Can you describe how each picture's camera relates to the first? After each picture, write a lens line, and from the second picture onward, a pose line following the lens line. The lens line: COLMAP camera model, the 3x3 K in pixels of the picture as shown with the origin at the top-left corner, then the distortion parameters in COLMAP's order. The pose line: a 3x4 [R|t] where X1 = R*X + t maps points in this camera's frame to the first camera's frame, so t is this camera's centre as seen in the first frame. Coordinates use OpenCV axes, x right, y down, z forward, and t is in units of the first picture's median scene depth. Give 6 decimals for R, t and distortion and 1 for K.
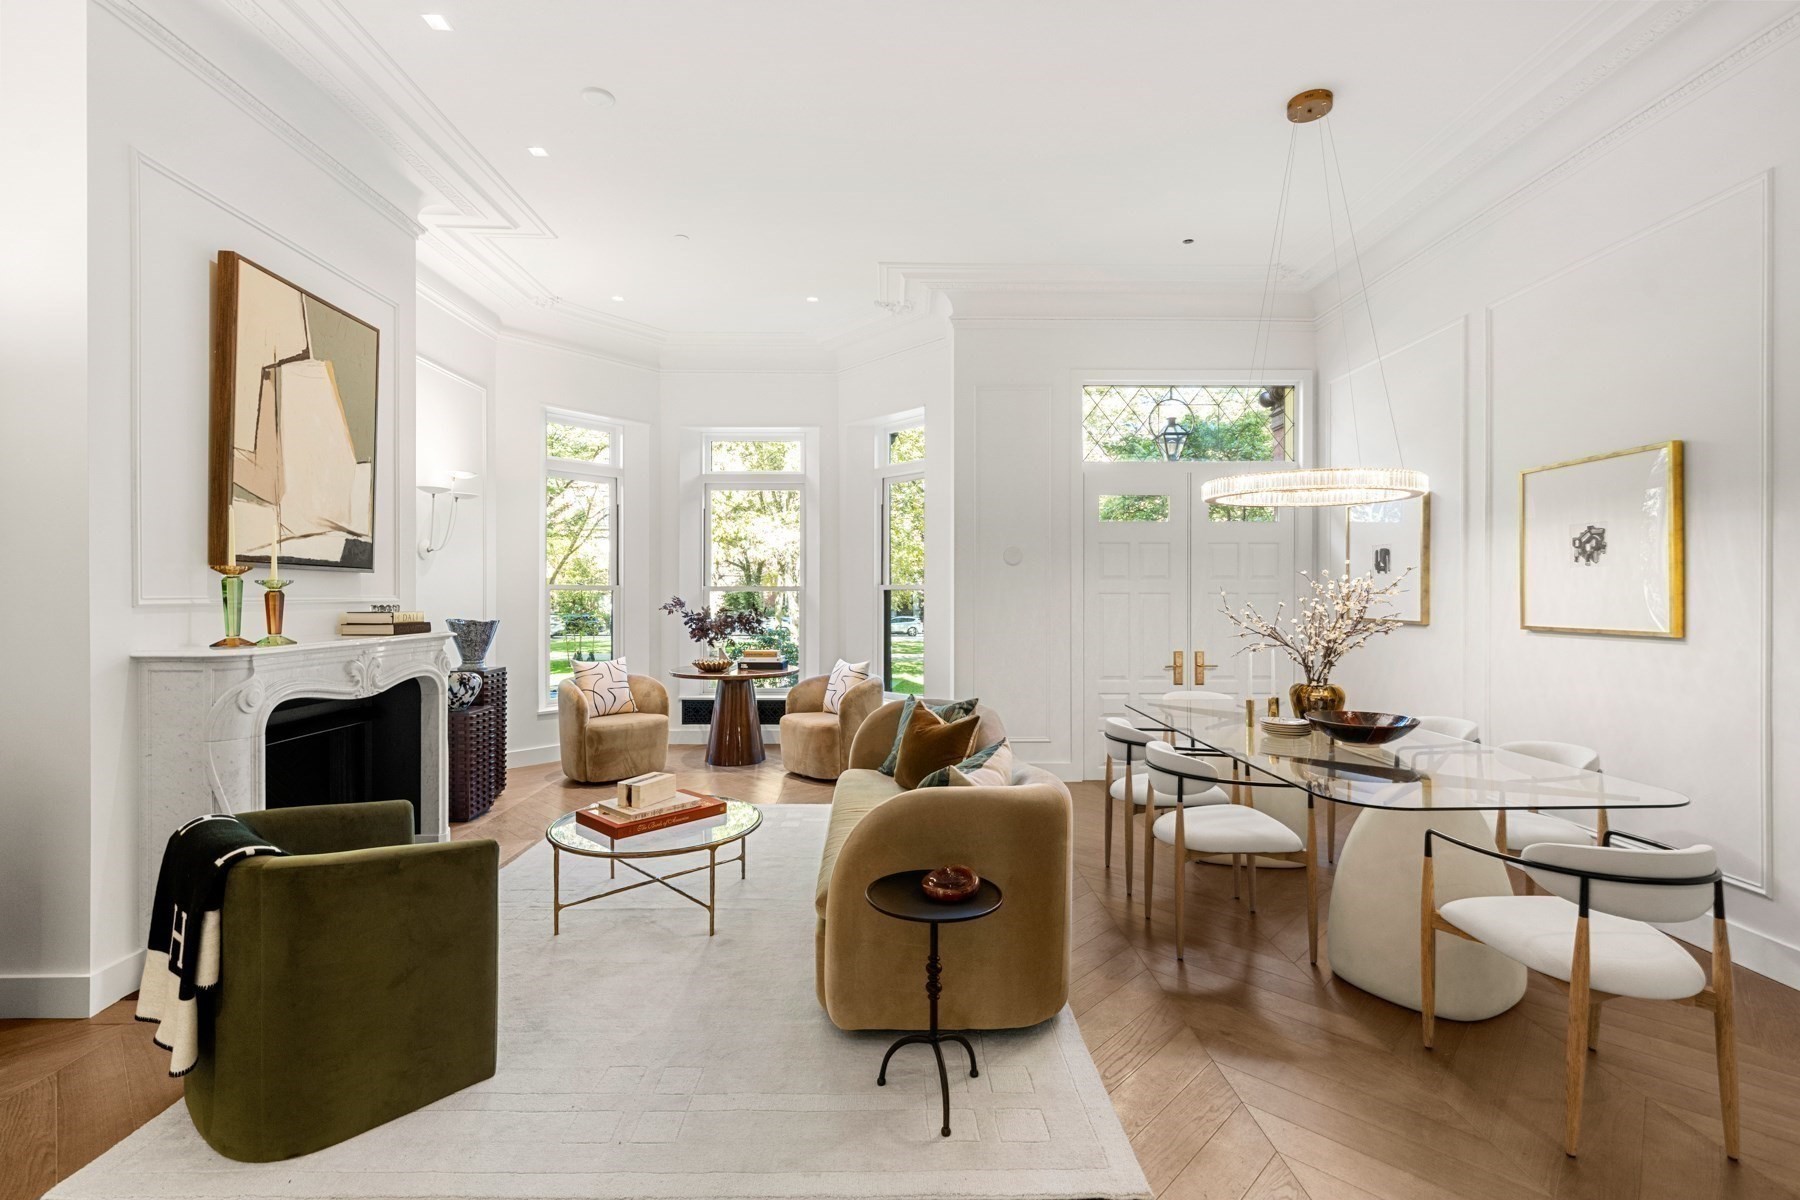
lens RADIAL K [[842.9, 0, 896.8], [0, 842.9, 602.5], [0, 0, 1]] dist [-0.004568, -0.001006]
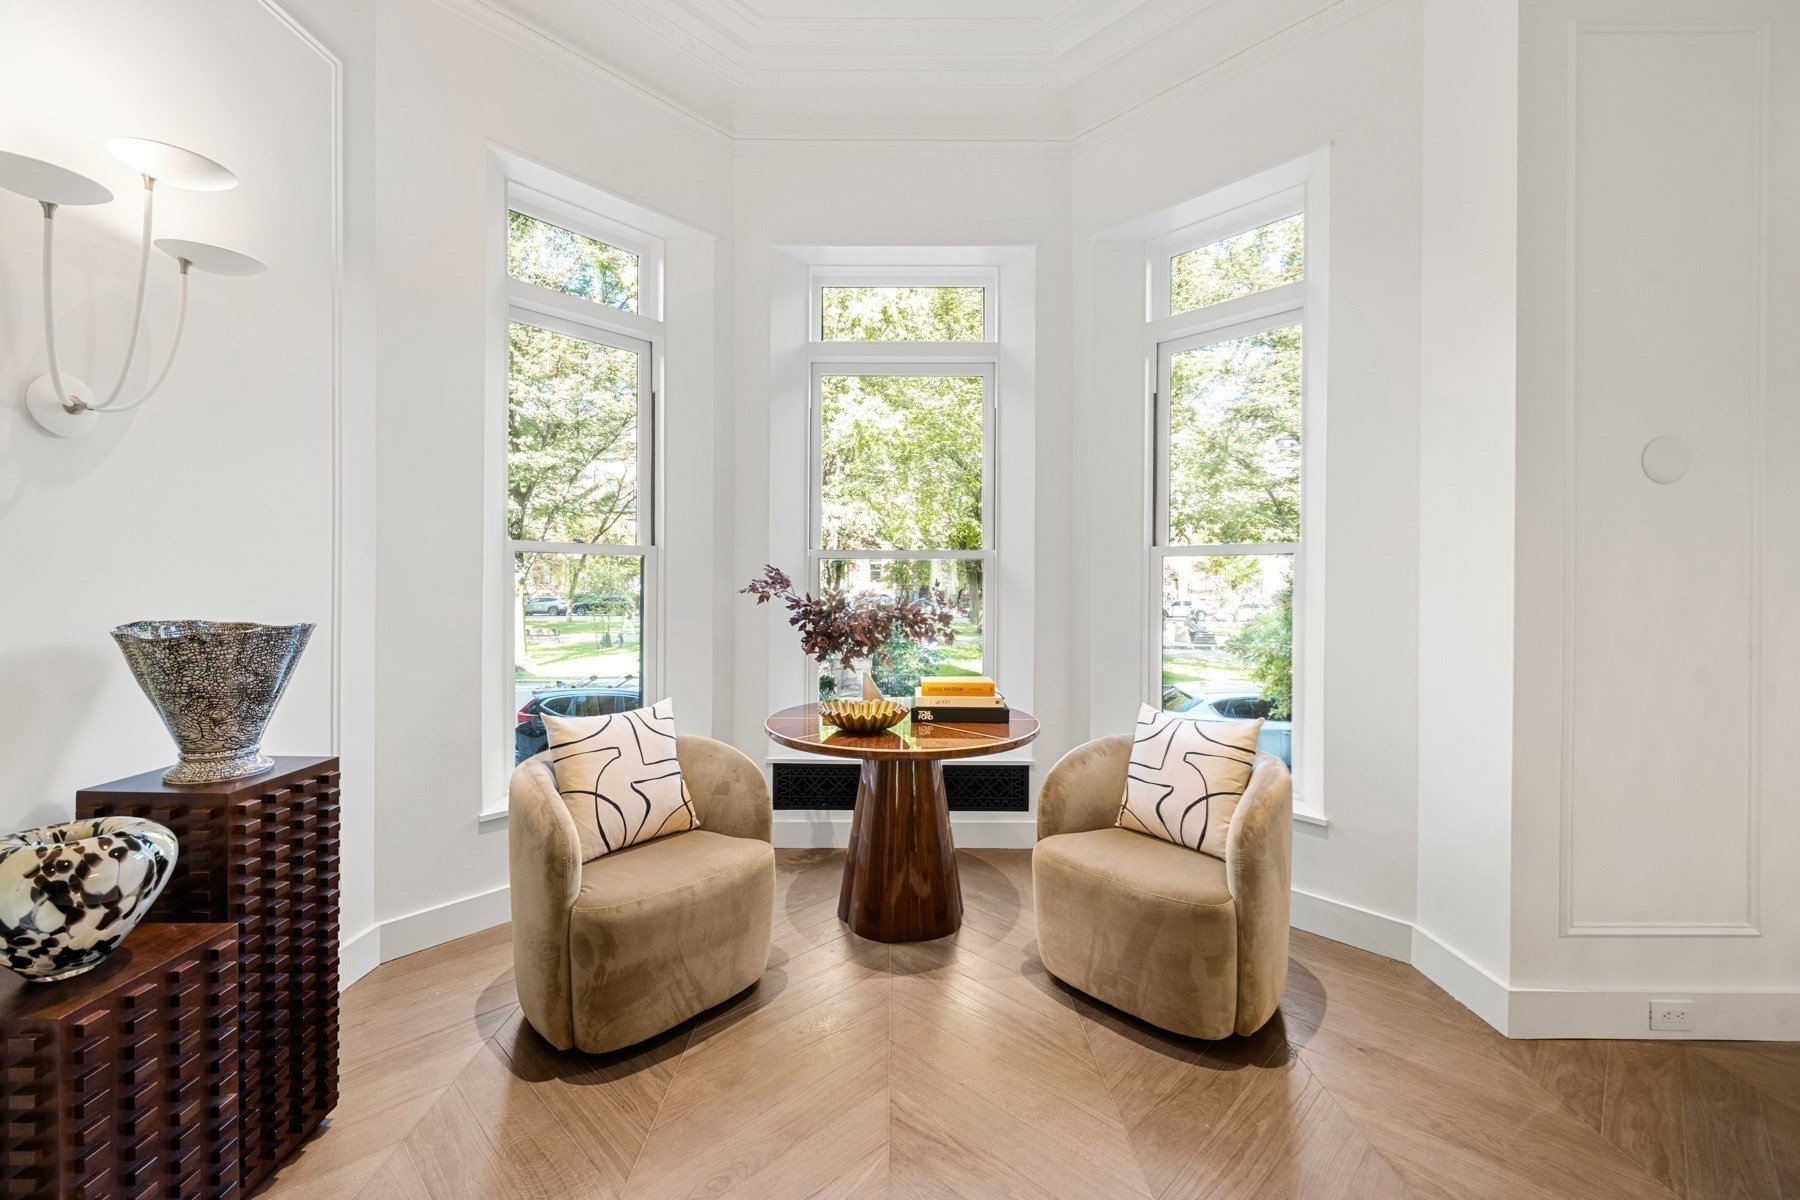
lens RADIAL K [[789.8, 0, 896.9], [0, 789.8, 580.5], [0, 0, 1]] dist [-0.008208, 0.000141]
pose [[0.999917, 0.002117, -0.012719, -0.191565], [-0.002176, 0.999987, -0.004630, 0.003527], [0.012709, 0.004658, 0.999908, 0.565744]]
